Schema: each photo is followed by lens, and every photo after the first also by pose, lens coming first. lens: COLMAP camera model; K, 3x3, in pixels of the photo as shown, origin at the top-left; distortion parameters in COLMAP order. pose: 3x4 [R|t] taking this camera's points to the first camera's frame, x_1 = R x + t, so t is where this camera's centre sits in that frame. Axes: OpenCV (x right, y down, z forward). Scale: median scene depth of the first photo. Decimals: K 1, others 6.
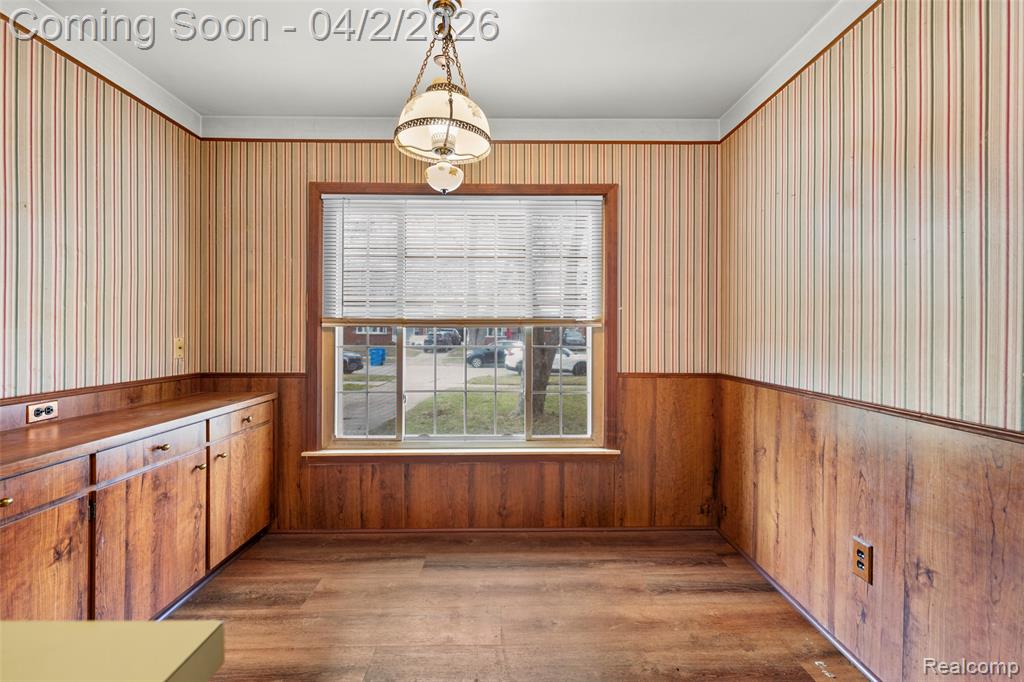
lens RADIAL K [[441.7, 0, 511.7], [0, 441.7, 331.2], [0, 0, 1]] dist [0.000311, 0.000178]
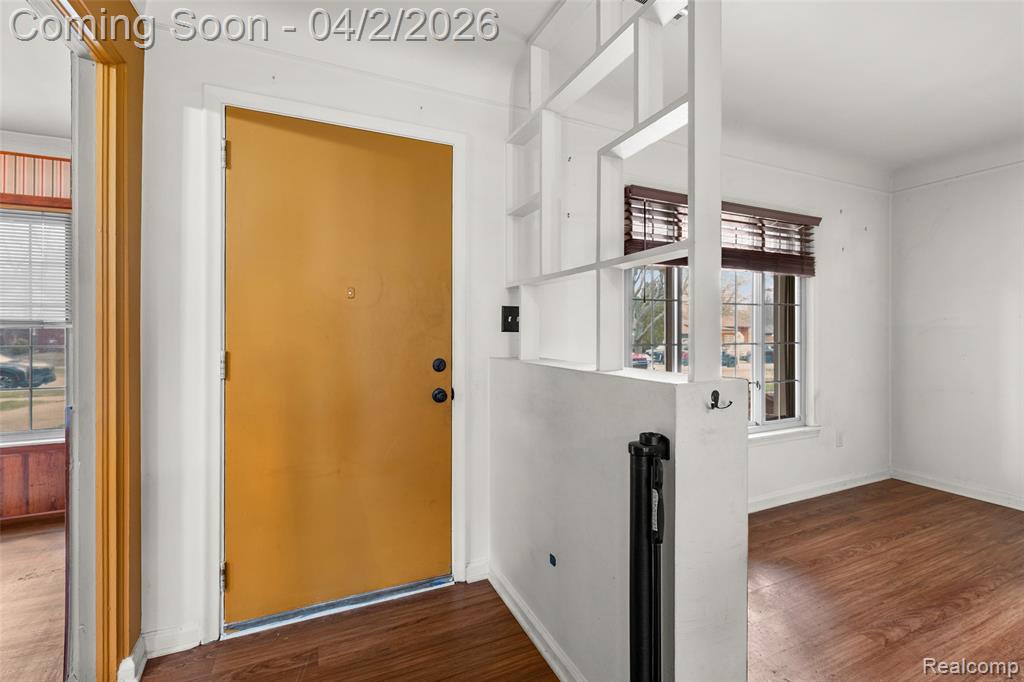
lens RADIAL K [[441.7, 0, 511.7], [0, 441.7, 331.2], [0, 0, 1]] dist [0.000311, 0.000178]
pose [[0.915161, -0.000425, 0.403089, 0.790920], [0.002191, 0.999990, -0.003921, 0.004428], [-0.403083, 0.004471, 0.915152, -0.482573]]
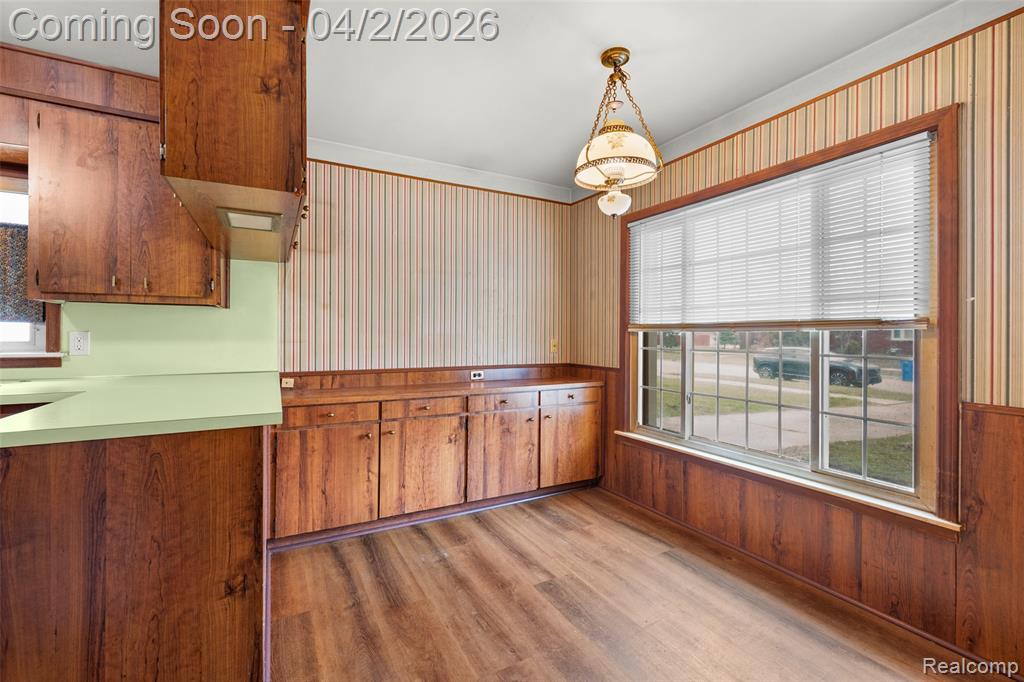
lens RADIAL K [[438.9, 0, 511.0], [0, 438.9, 336.2], [0, 0, 1]] dist [-0.001297, -0.000359]
pose [[0.466880, 0.004034, -0.884312, 0.507281], [-0.004494, 0.999988, 0.002189, 0.001463], [0.884309, 0.002952, 0.466892, 0.146244]]
